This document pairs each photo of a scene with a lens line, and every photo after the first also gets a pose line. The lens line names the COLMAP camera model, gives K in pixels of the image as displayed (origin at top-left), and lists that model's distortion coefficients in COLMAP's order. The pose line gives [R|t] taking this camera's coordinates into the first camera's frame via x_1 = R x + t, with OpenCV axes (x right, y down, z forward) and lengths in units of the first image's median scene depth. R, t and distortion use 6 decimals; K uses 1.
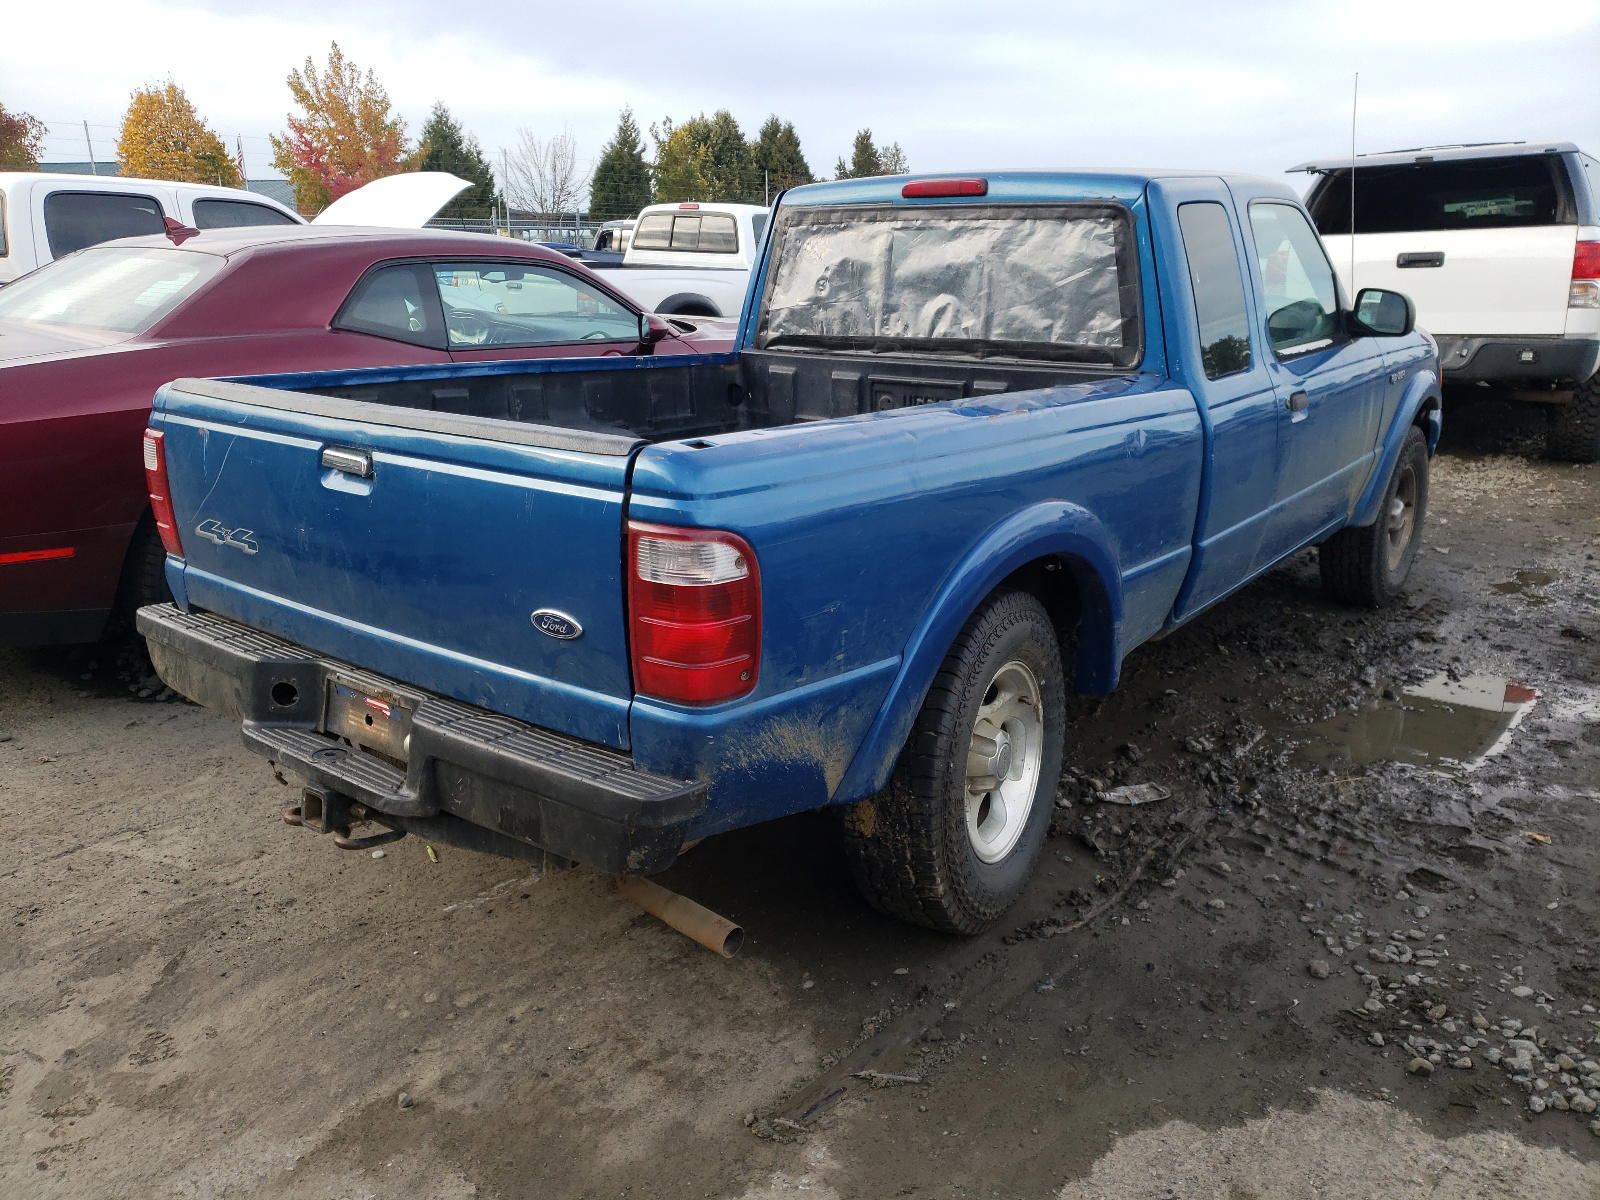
lens RADIAL K [[1188.1, 0, 796.5], [0, 1188.1, 594.7], [0, 0, 1]] dist [0.006934, 0.001896]
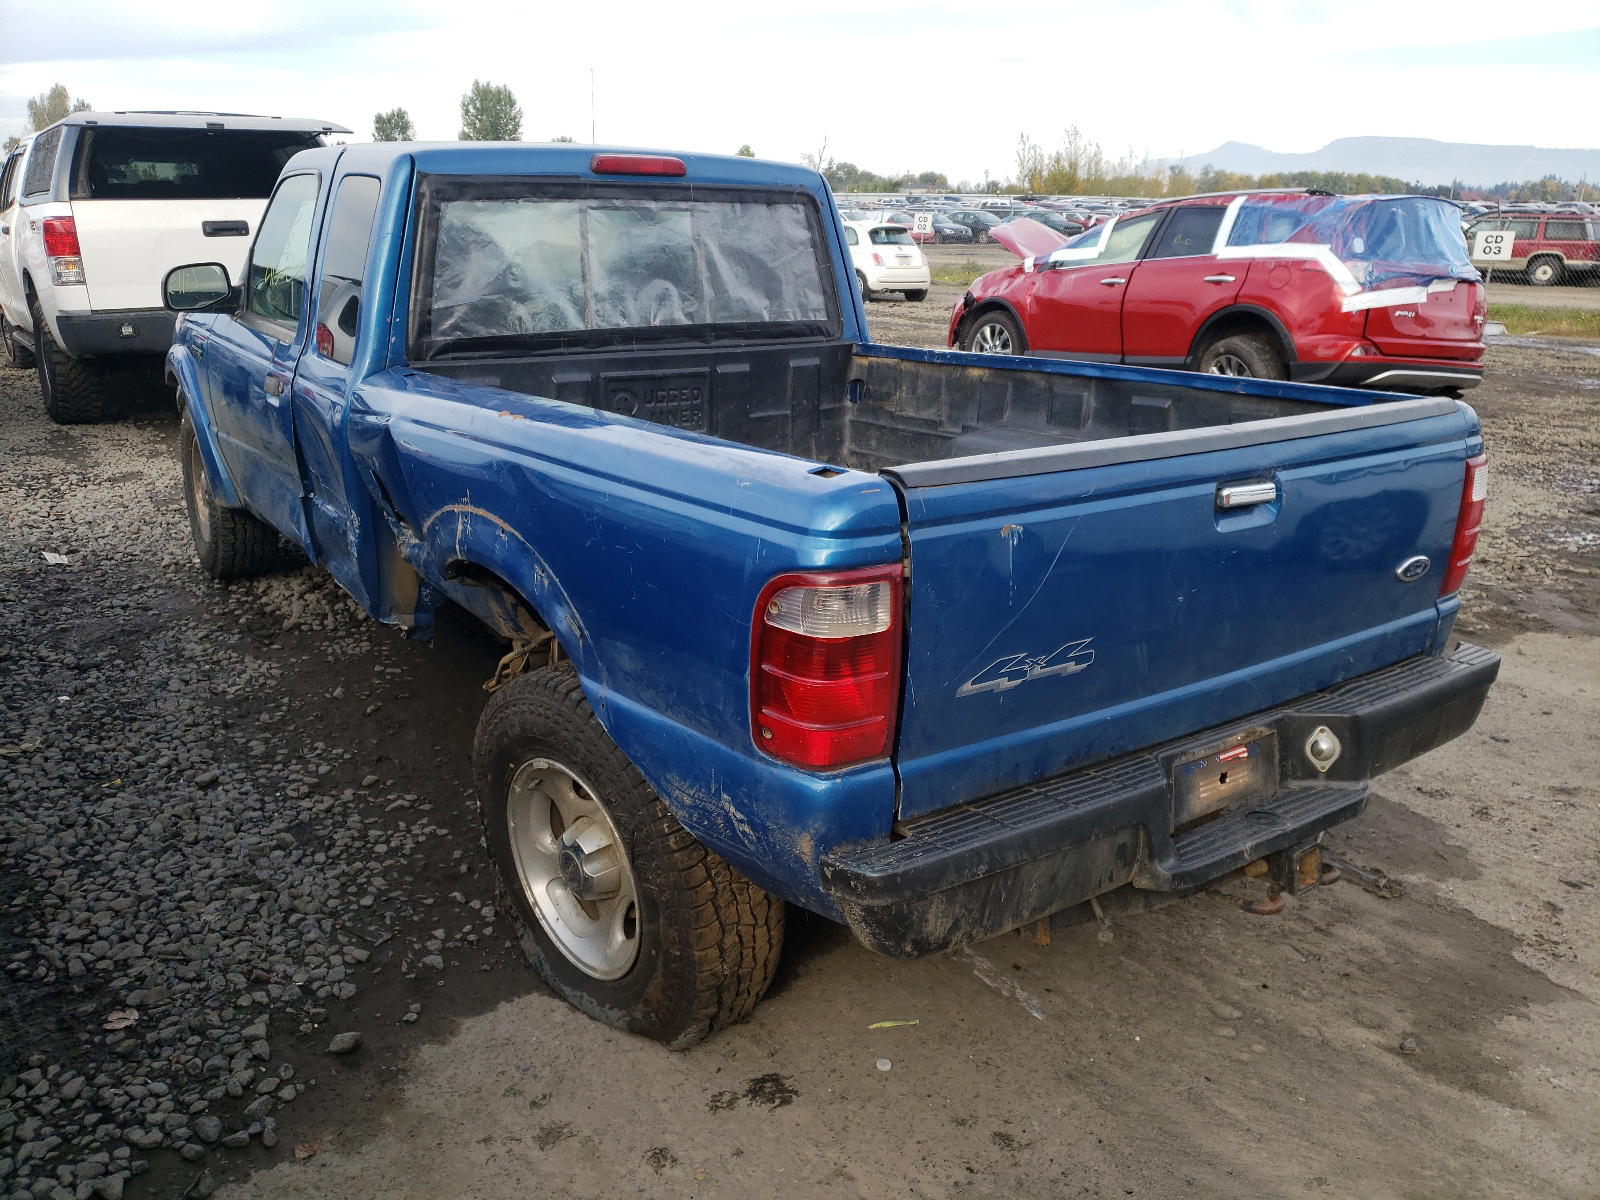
lens RADIAL K [[1188.1, 0, 798.0], [0, 1188.1, 600.6], [0, 0, 1]] dist [0.006934, 0.001896]
pose [[0.323203, -0.281500, 0.903492, -0.819389], [0.248184, 0.946528, 0.206127, -0.189339], [-0.913206, 0.157612, 0.375784, 0.619656]]
